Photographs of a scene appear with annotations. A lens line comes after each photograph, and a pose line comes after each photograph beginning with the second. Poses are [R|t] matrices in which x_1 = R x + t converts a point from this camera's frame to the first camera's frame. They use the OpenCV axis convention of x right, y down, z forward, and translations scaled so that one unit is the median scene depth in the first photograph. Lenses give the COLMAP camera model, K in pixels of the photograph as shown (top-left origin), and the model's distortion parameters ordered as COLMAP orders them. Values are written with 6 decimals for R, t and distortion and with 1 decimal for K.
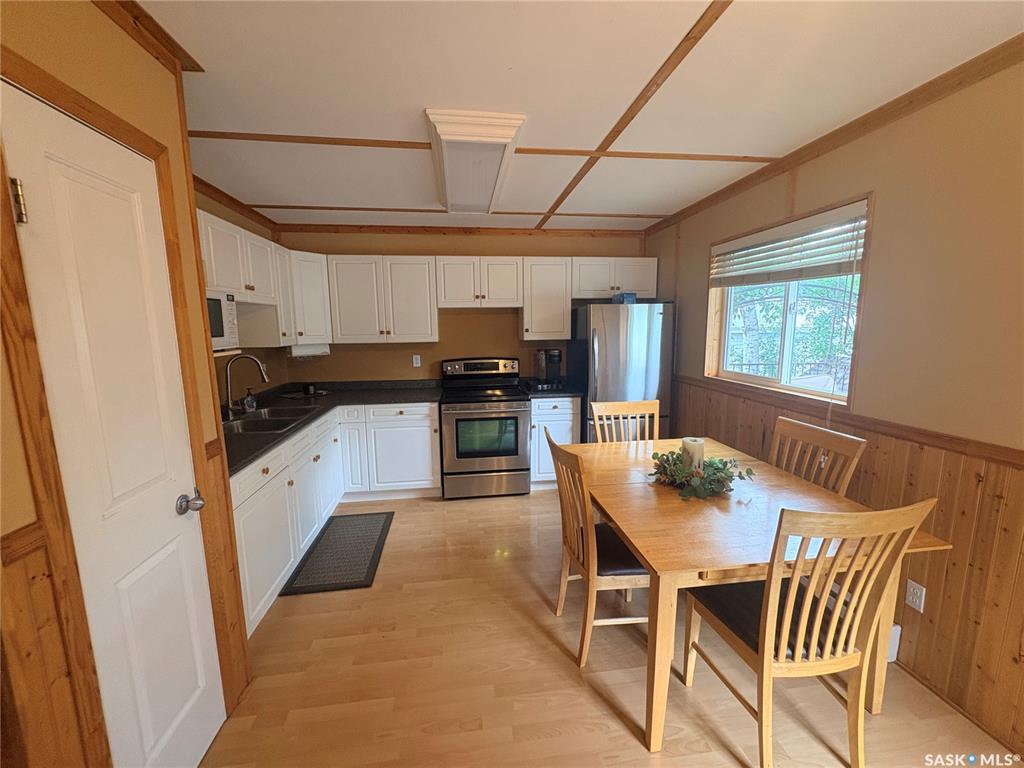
lens RADIAL K [[408.0, 0, 512.2], [0, 408.0, 384.5], [0, 0, 1]] dist [0.001547, -0.000206]
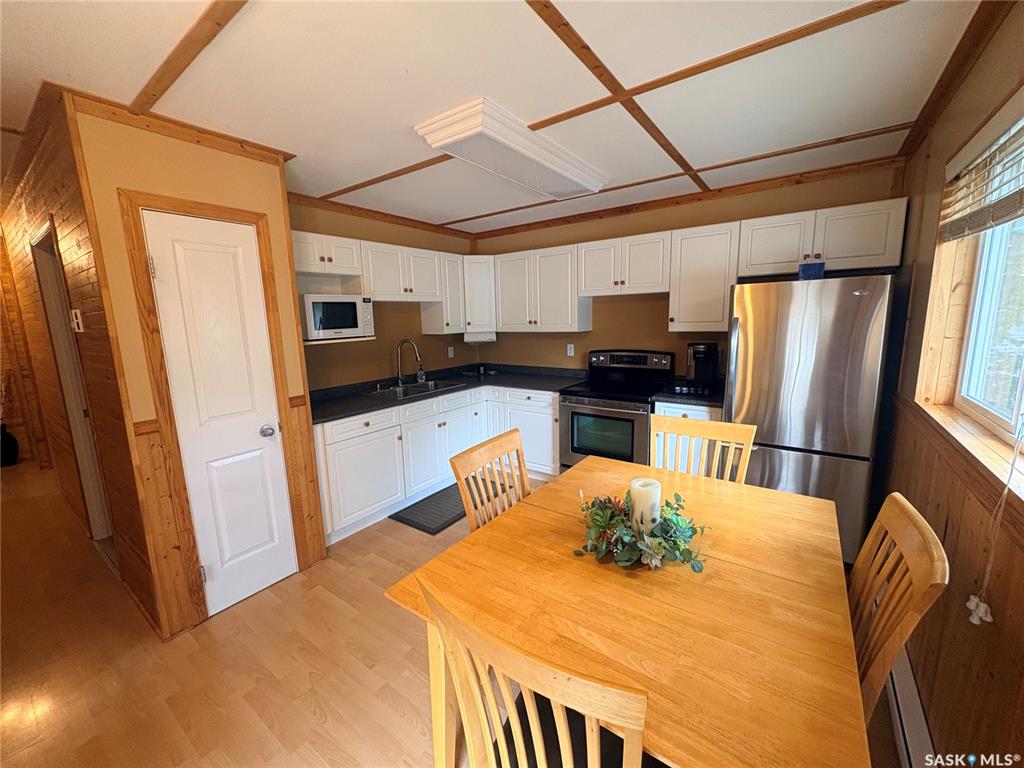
lens RADIAL K [[408.0, 0, 506.4], [0, 408.0, 384.7], [0, 0, 1]] dist [0.001547, -0.000206]
pose [[0.725902, 0.105578, -0.679647, 0.411857], [-0.079887, 0.994403, 0.069149, -0.035327], [0.683143, 0.004100, 0.730273, 0.183154]]
